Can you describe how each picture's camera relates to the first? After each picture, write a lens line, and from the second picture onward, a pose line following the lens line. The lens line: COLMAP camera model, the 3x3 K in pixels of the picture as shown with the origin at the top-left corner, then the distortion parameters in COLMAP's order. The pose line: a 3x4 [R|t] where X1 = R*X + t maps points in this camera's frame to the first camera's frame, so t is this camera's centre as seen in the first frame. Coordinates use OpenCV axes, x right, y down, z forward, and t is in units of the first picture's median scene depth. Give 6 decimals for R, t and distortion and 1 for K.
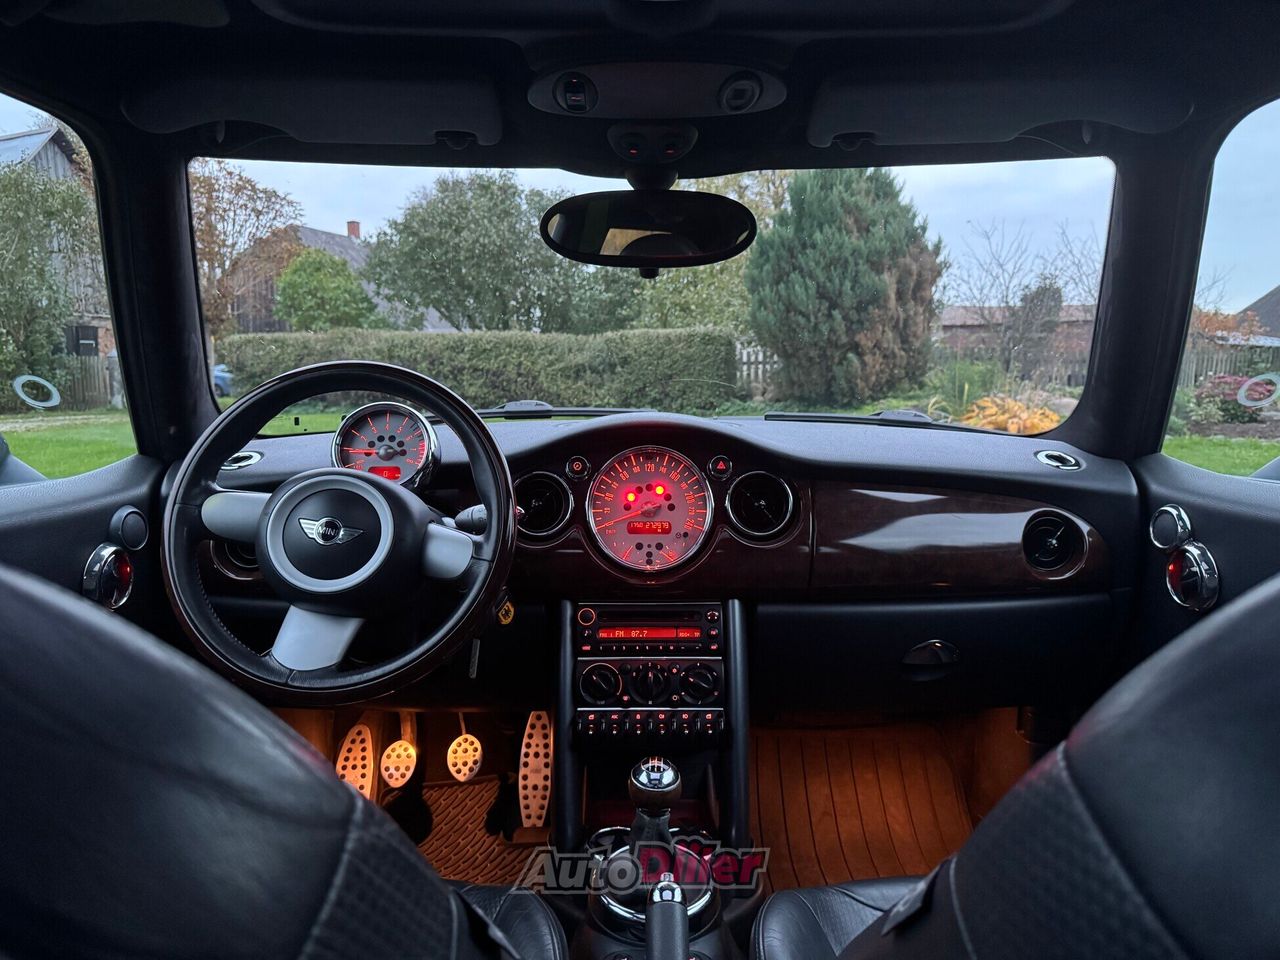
lens RADIAL K [[919.8, 0, 615.3], [0, 919.8, 478.8], [0, 0, 1]] dist [0.037728, -0.058241]
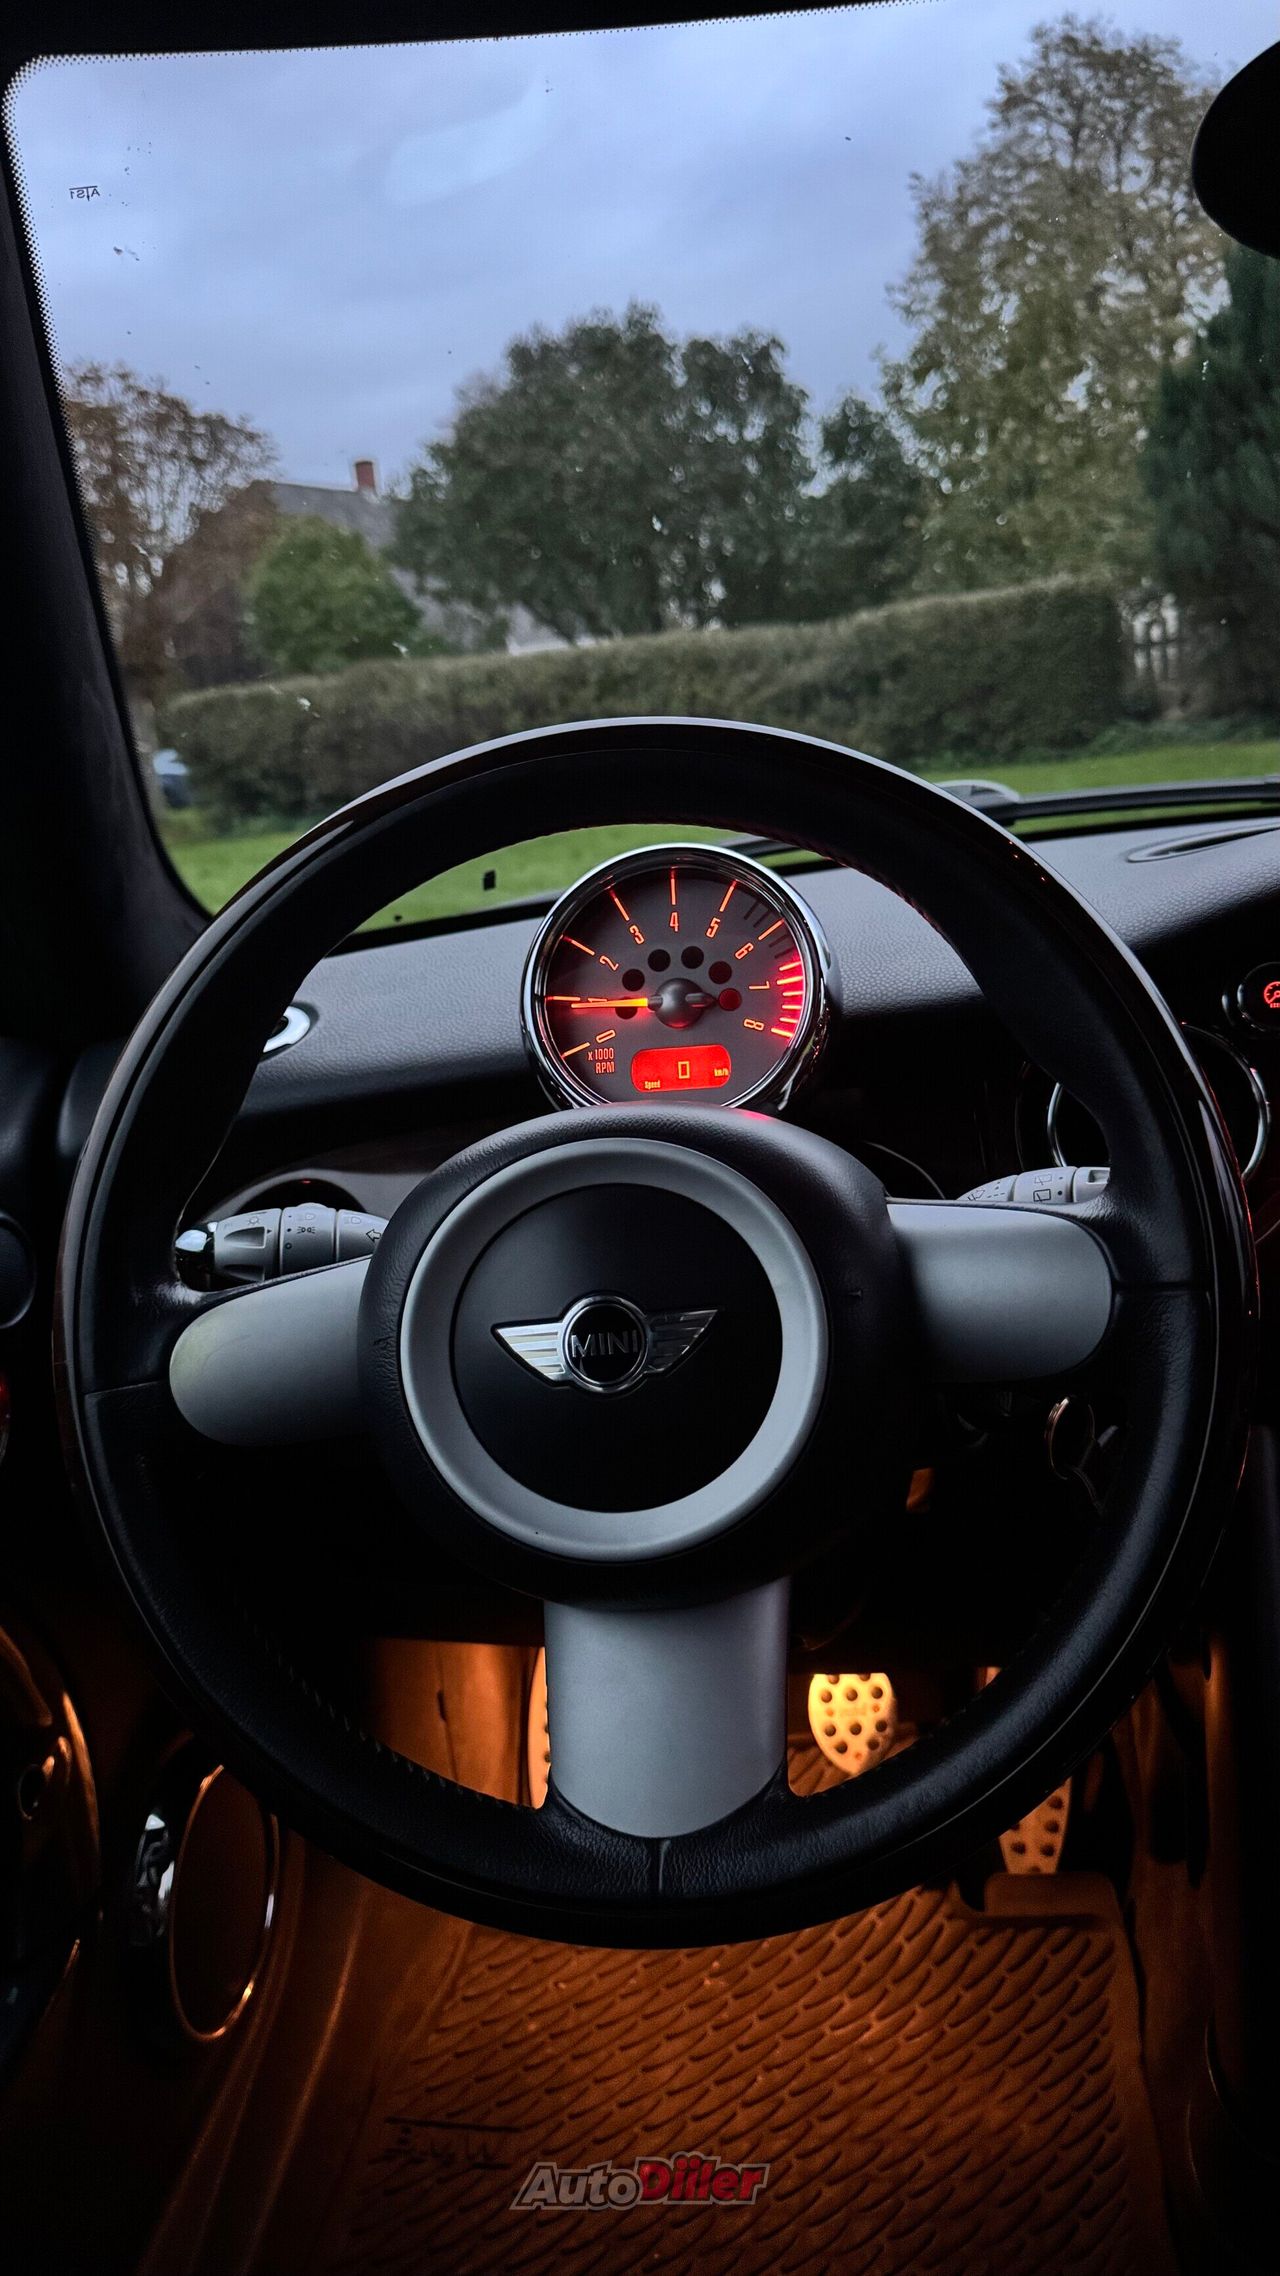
lens RADIAL K [[1629.8, 0, 552.8], [0, 1629.8, 1151.4], [0, 0, 1]] dist [0.071303, -0.141827]
pose [[0.979830, -0.050654, -0.193308, -0.016036], [0.078777, 0.986914, 0.140696, -0.005483], [0.183651, -0.153086, 0.970998, 0.035676]]
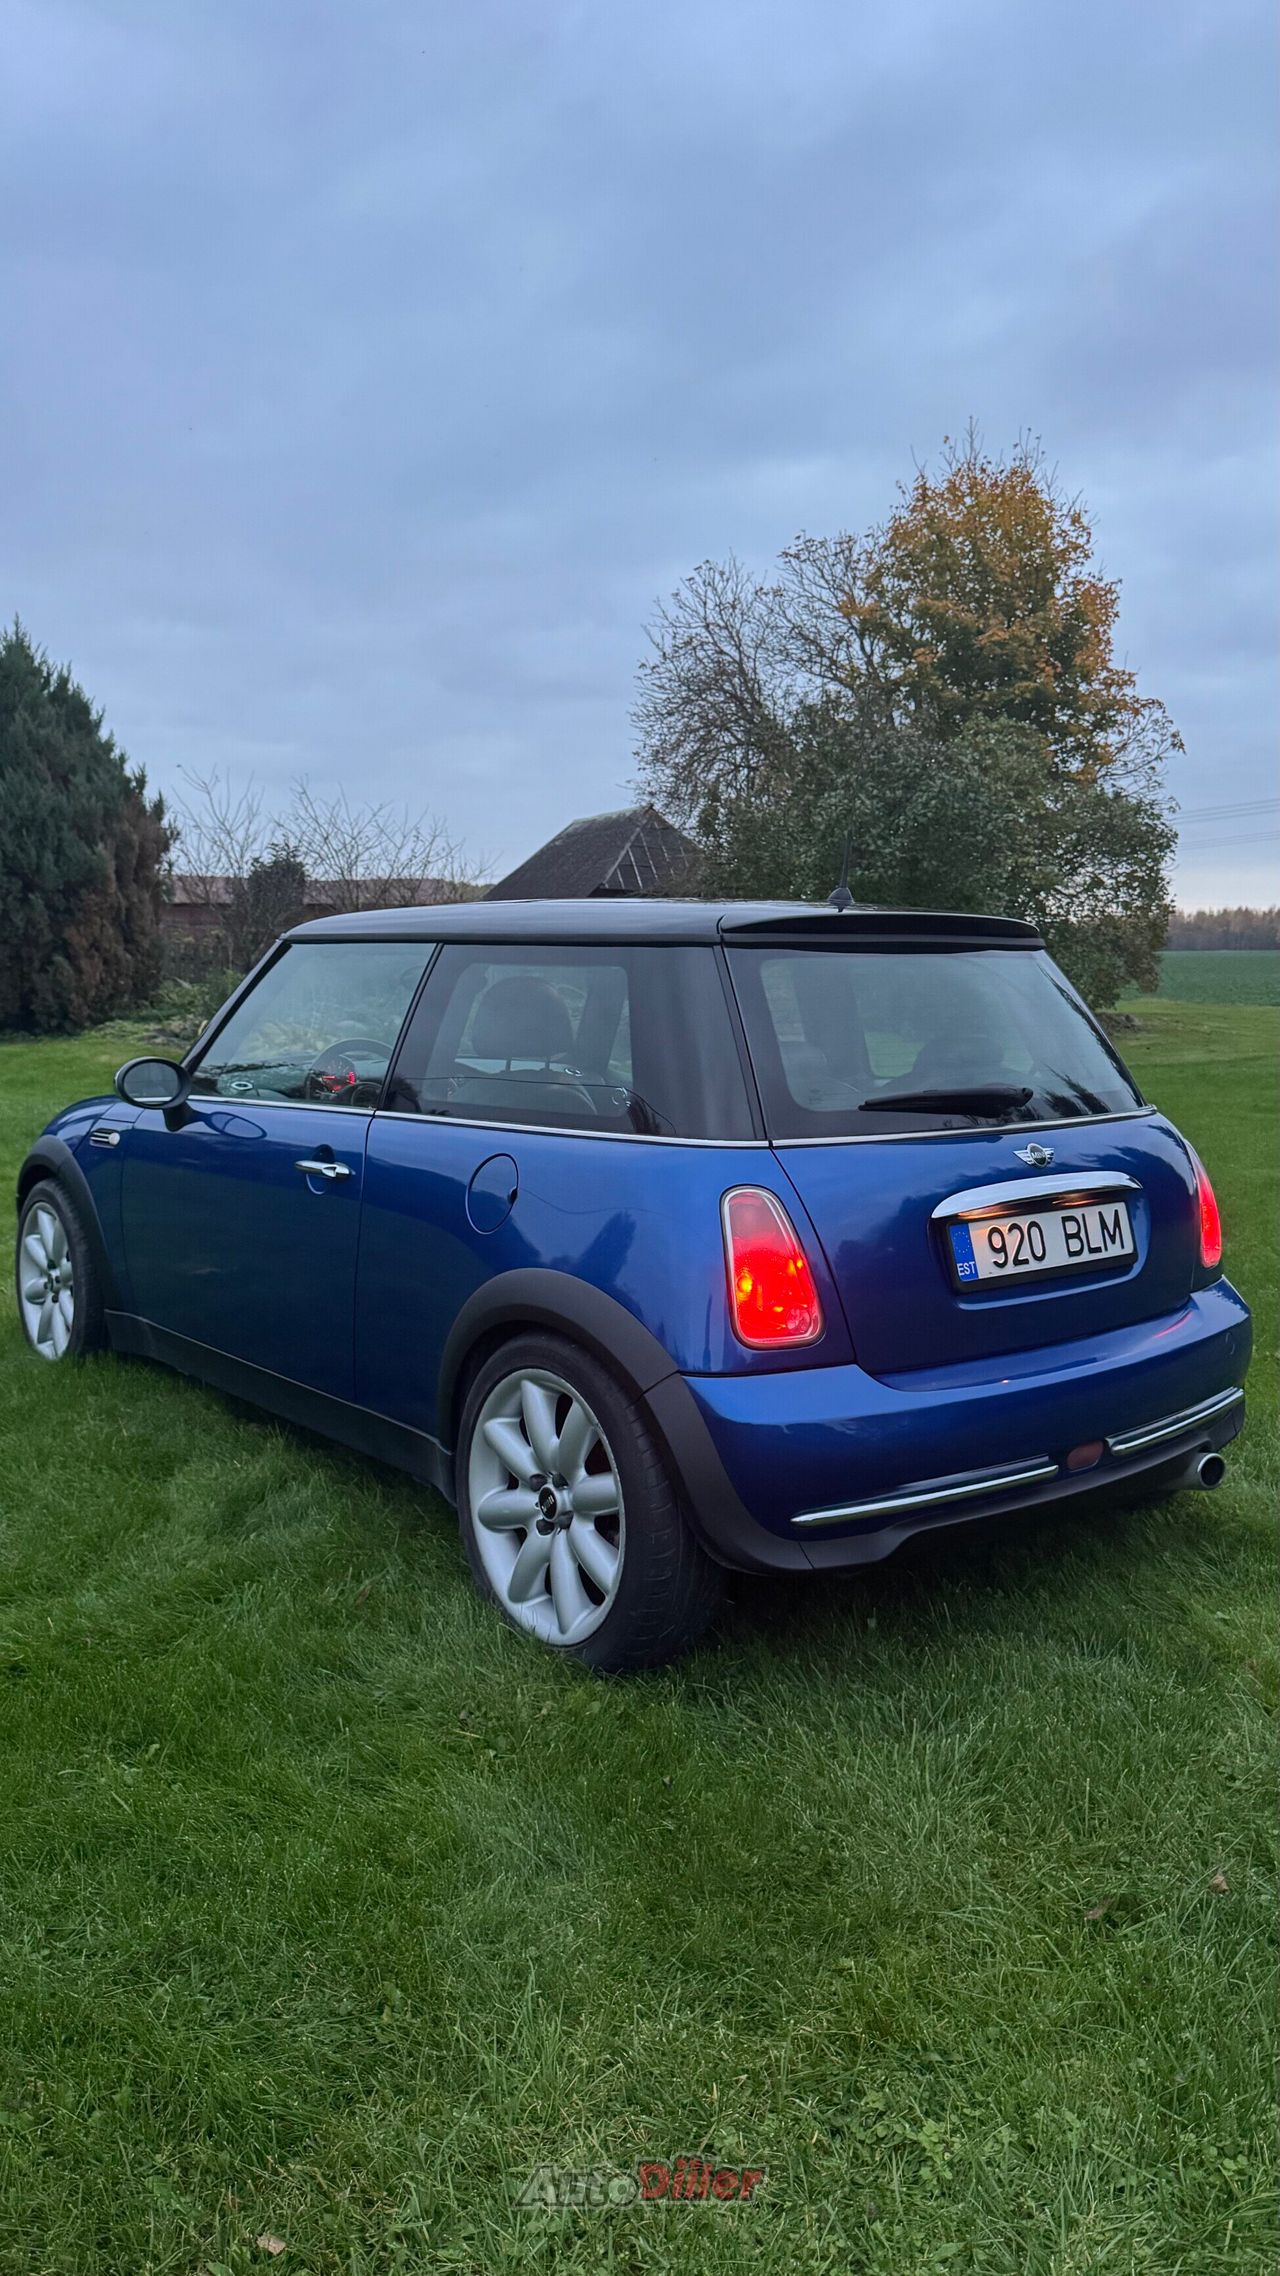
lens RADIAL K [[1603.2, 0, 640.0], [0, 1603.2, 1138.0], [0, 0, 1]] dist [0.040003, -0.002098]
pose [[0.771925, -0.059217, 0.632950, -0.180091], [0.063209, 0.997868, 0.016270, 0.008859], [-0.632564, 0.027449, 0.774022, -0.210740]]
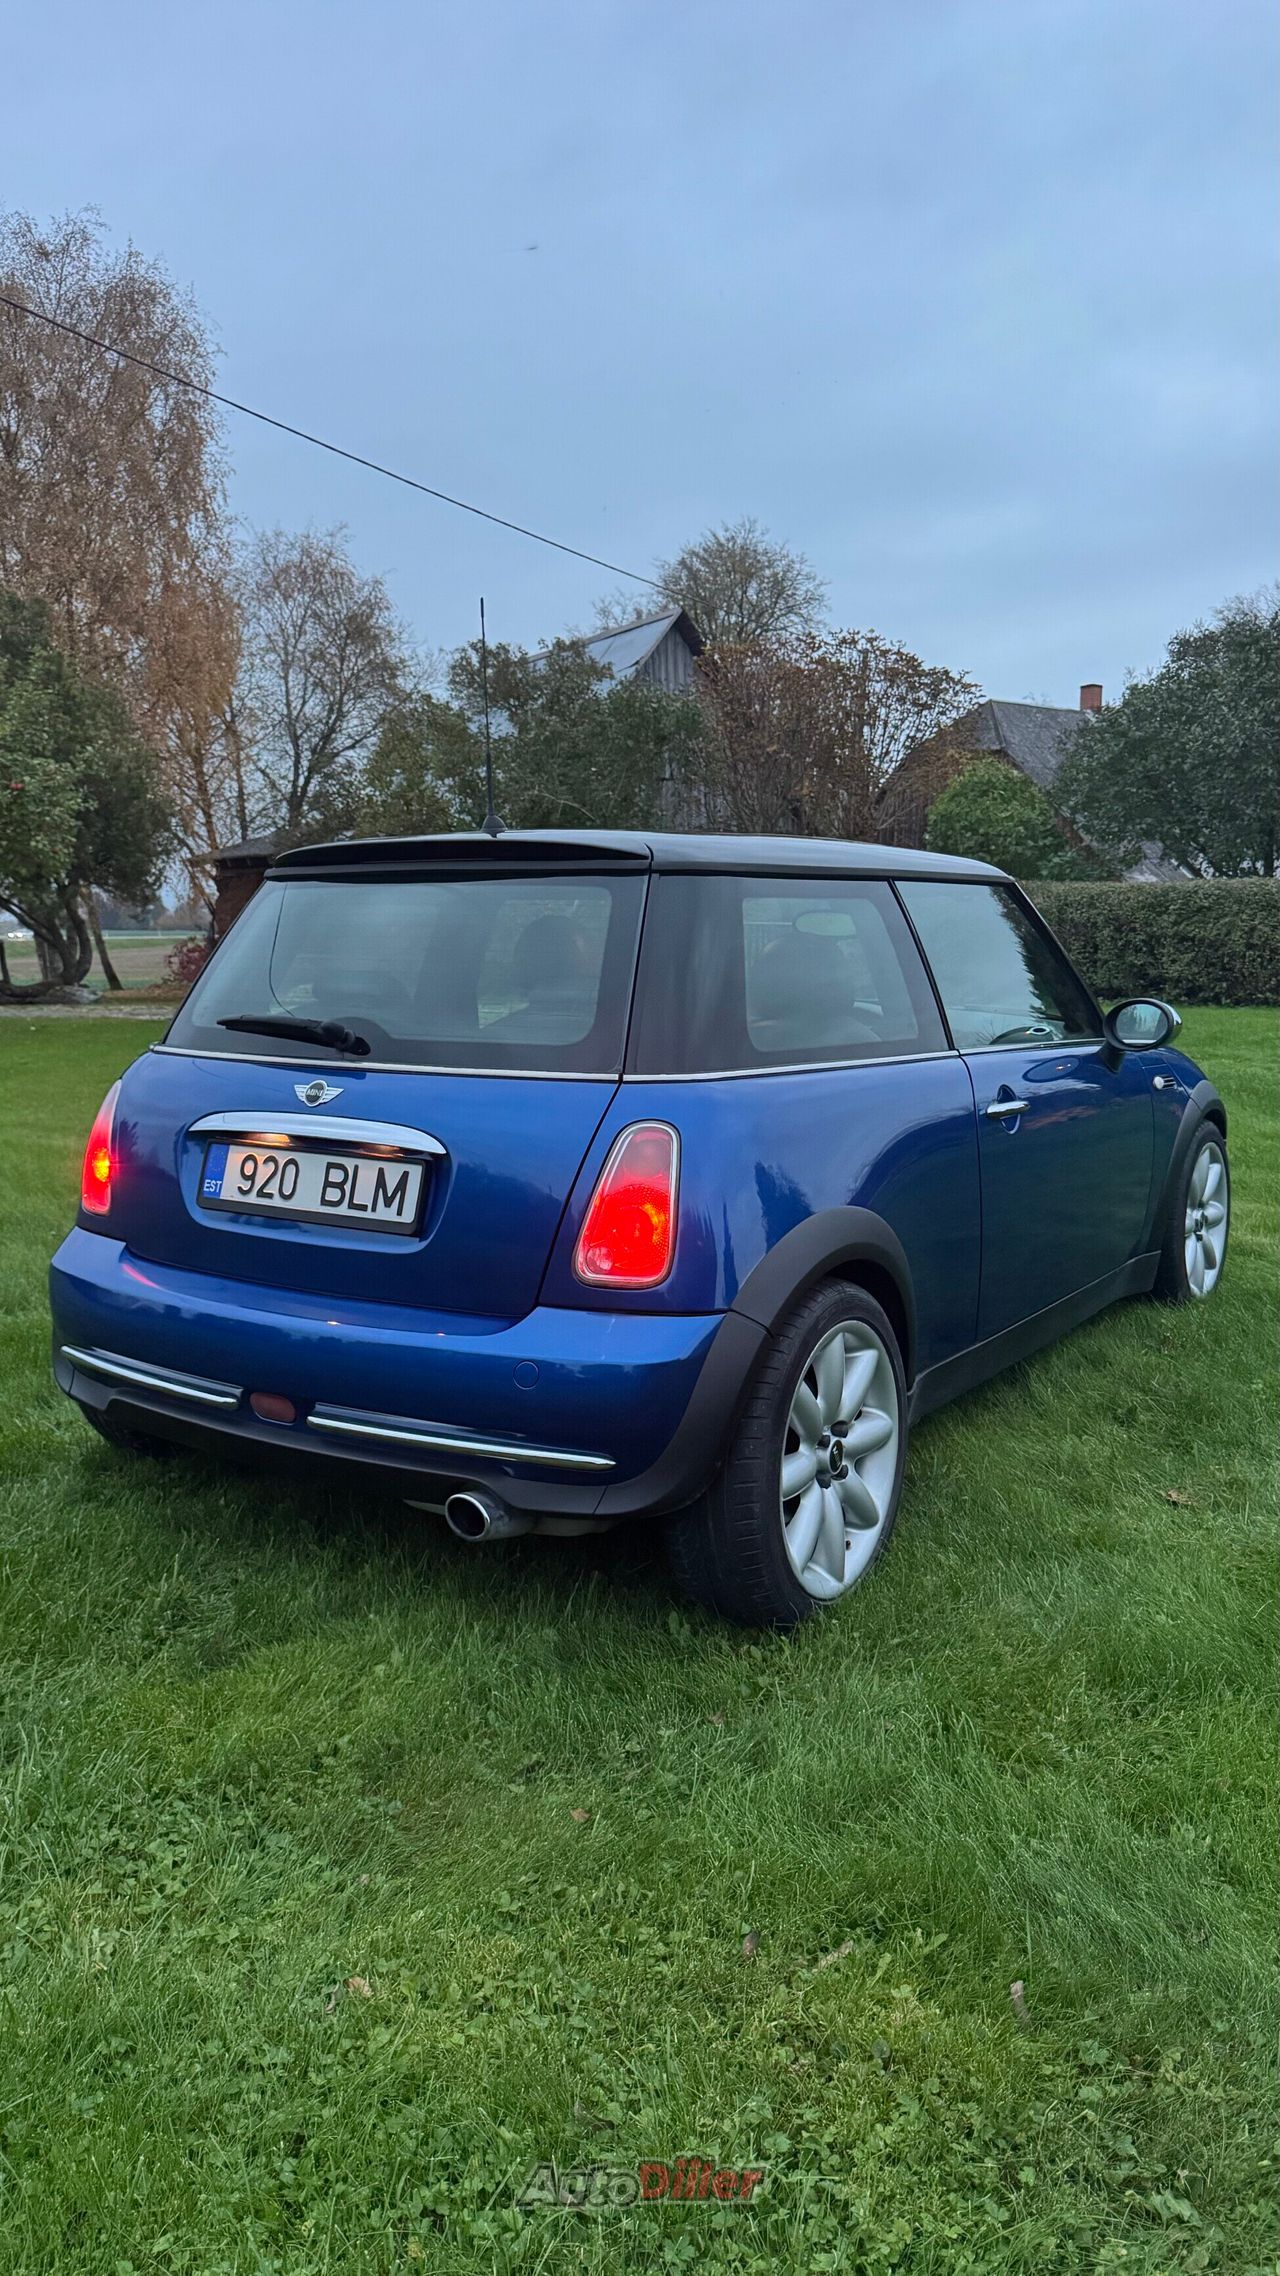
lens RADIAL K [[1556.0, 0, 638.9], [0, 1556.0, 1208.4], [0, 0, 1]] dist [0.102122, 0.000045]
pose [[0.850425, 0.093376, -0.517743, 0.140366], [-0.062064, 0.995057, 0.077517, 0.014935], [0.522423, -0.033790, 0.852017, -0.225040]]
